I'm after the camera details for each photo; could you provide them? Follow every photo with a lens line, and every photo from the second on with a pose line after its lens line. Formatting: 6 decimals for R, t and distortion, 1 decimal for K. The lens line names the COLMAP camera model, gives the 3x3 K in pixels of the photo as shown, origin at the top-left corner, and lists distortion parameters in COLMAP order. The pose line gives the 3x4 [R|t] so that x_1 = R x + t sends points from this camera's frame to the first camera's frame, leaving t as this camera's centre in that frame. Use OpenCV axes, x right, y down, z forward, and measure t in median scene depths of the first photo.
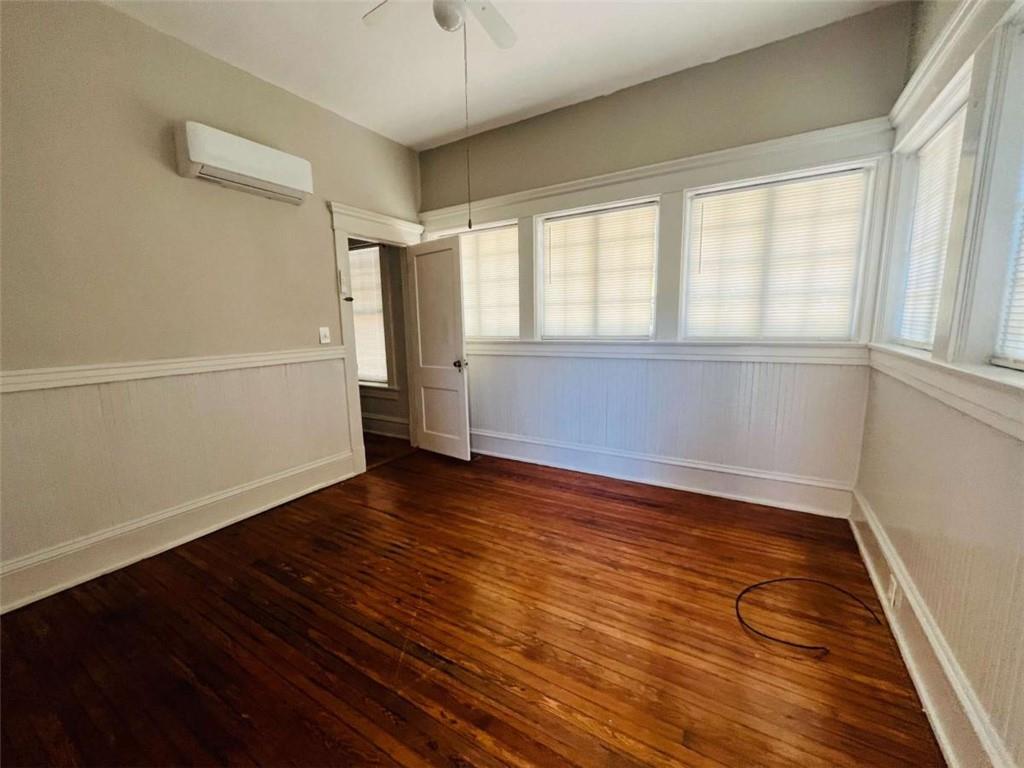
lens RADIAL K [[411.5, 0, 510.2], [0, 411.5, 383.5], [0, 0, 1]] dist [-0.001971, 0.000786]
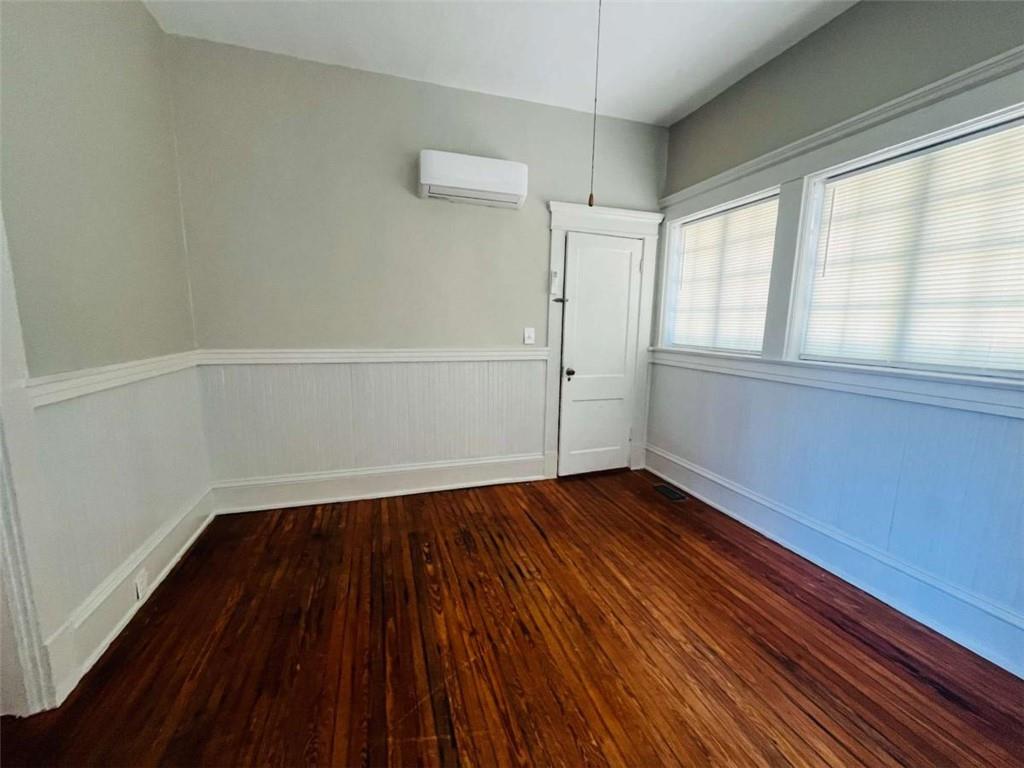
lens RADIAL K [[411.5, 0, 511.7], [0, 411.5, 385.9], [0, 0, 1]] dist [-0.001971, 0.000786]
pose [[0.753823, 0.132638, -0.643551, 0.218089], [-0.129397, 0.990201, 0.052515, -0.051102], [0.644211, 0.043687, 0.763599, 0.241675]]
